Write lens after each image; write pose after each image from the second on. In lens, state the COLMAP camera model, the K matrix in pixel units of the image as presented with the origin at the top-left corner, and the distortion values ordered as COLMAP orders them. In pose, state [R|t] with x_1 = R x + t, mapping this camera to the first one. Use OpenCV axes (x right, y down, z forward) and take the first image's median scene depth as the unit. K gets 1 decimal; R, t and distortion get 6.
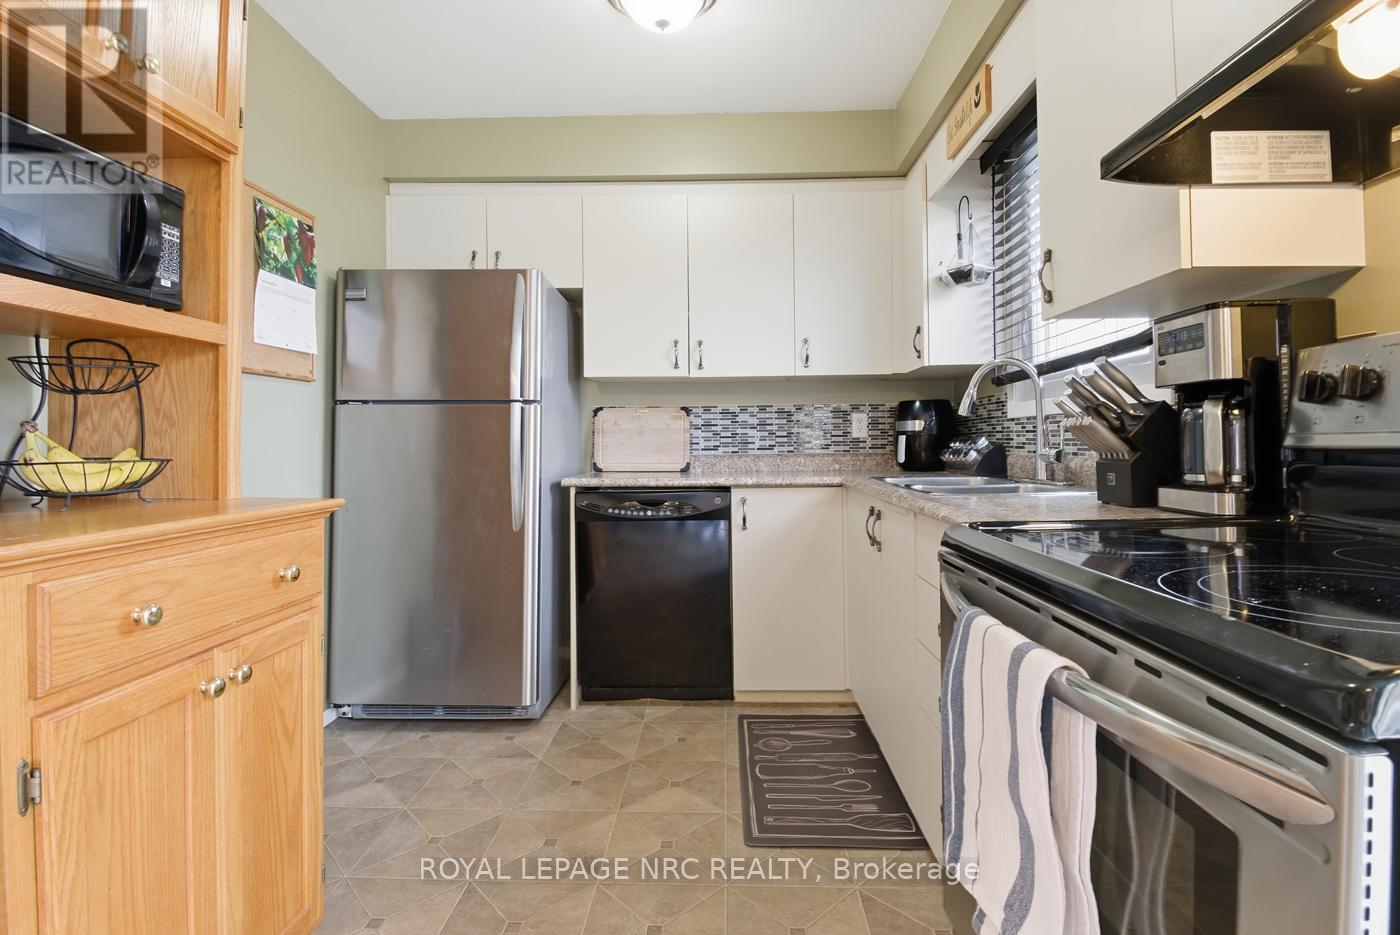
lens RADIAL K [[669.8, 0, 699.8], [0, 669.8, 435.7], [0, 0, 1]] dist [0.004364, -0.012866]
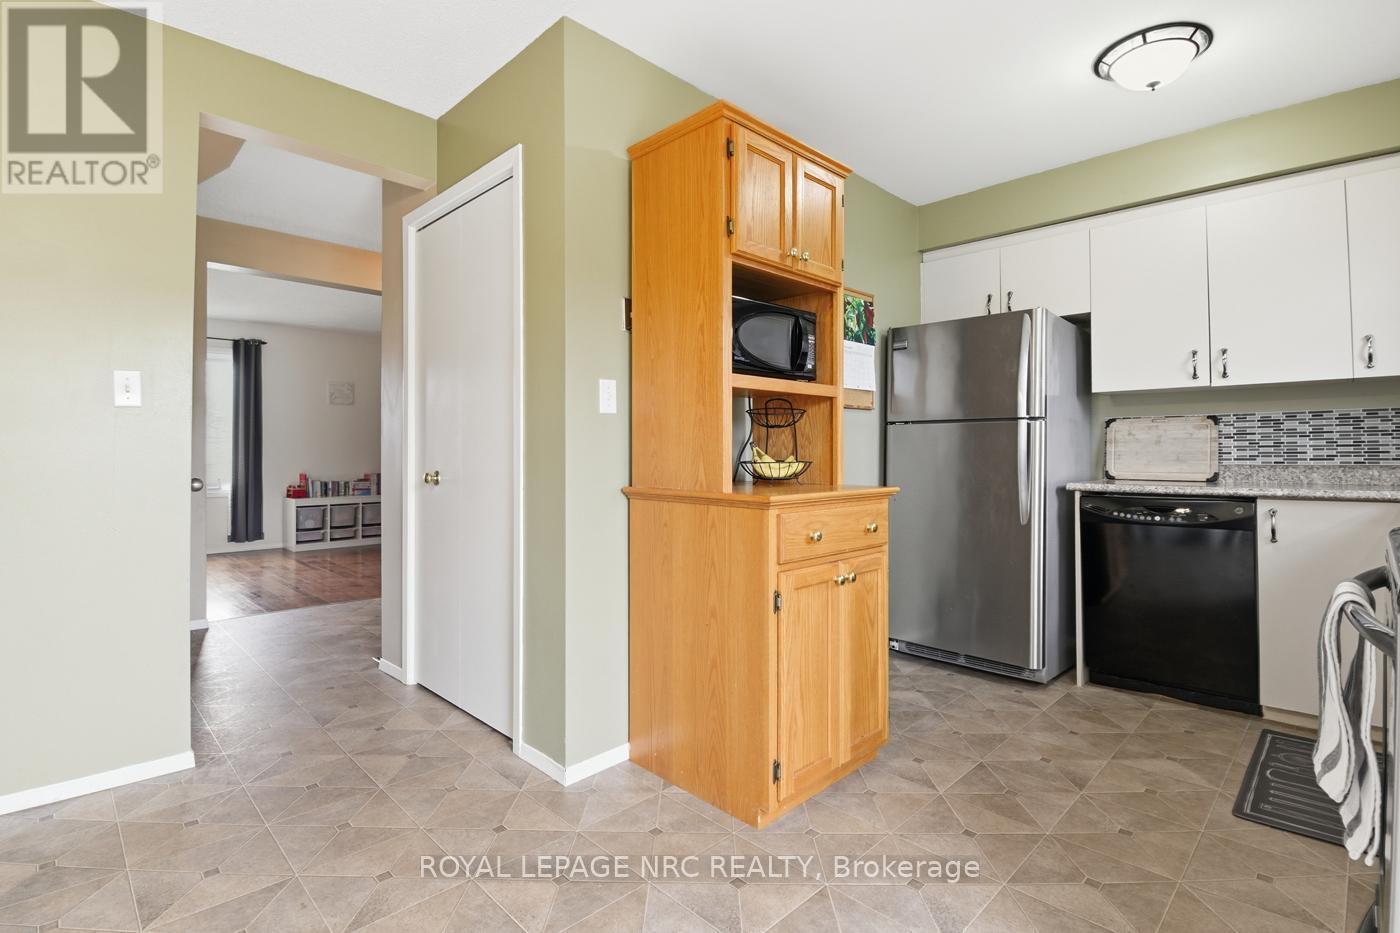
lens RADIAL K [[669.8, 0, 698.1], [0, 669.8, 449.2], [0, 0, 1]] dist [0.004364, -0.012866]
pose [[0.729756, -0.000939, -0.683707, 0.135769], [0.006578, 0.999962, 0.005648, -0.006394], [0.683676, -0.008619, 0.729735, -0.315610]]
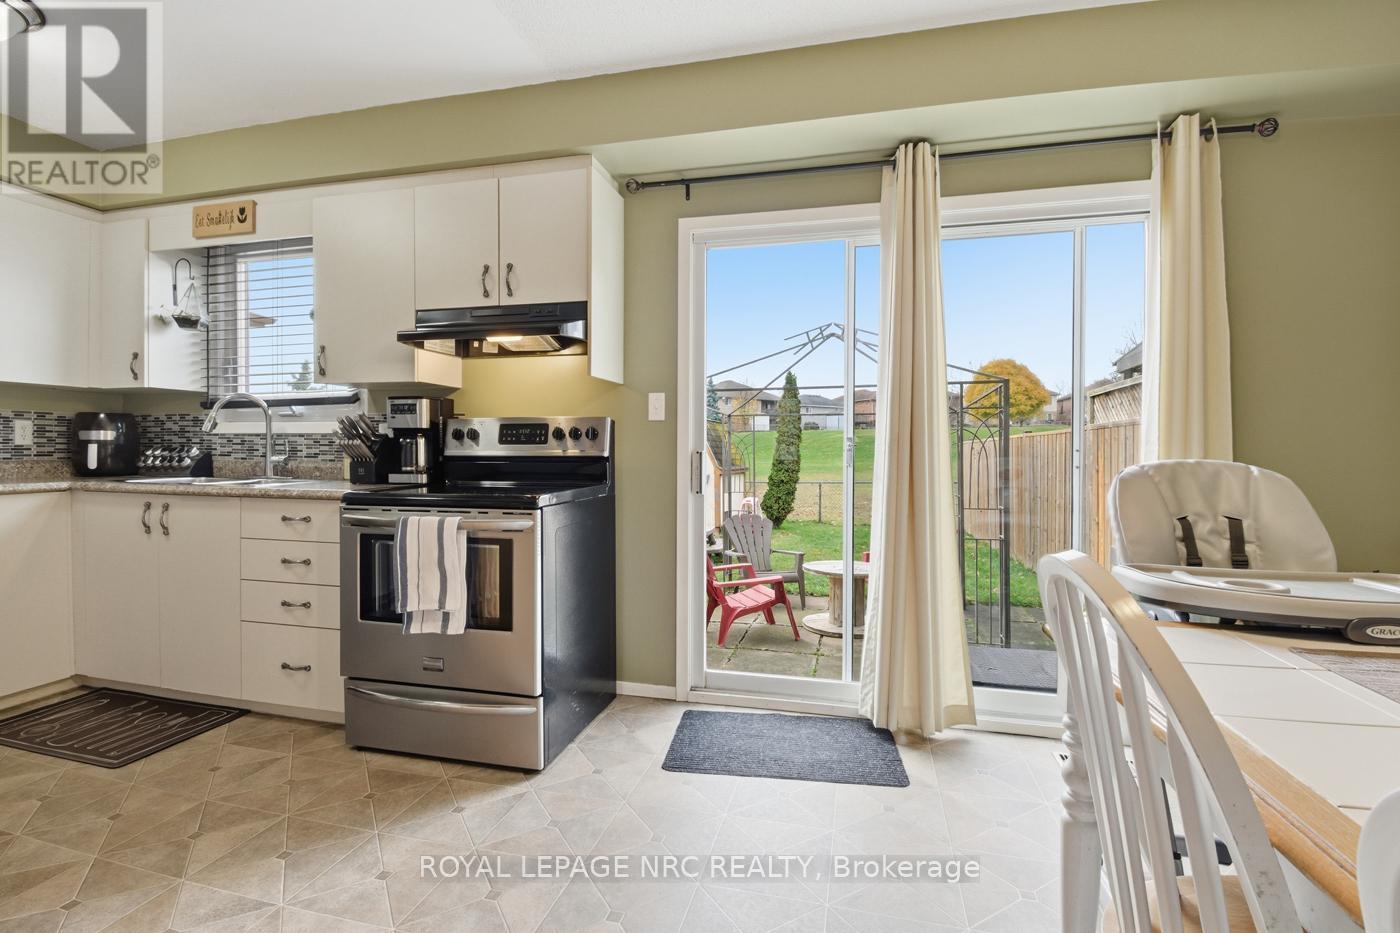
lens RADIAL K [[669.8, 0, 699.3], [0, 669.8, 479.0], [0, 0, 1]] dist [0.004364, -0.012866]
pose [[0.206987, -0.029449, 0.977900, -0.707726], [-0.020429, 0.999199, 0.034414, -0.001222], [-0.978130, -0.027101, 0.206220, -0.251060]]
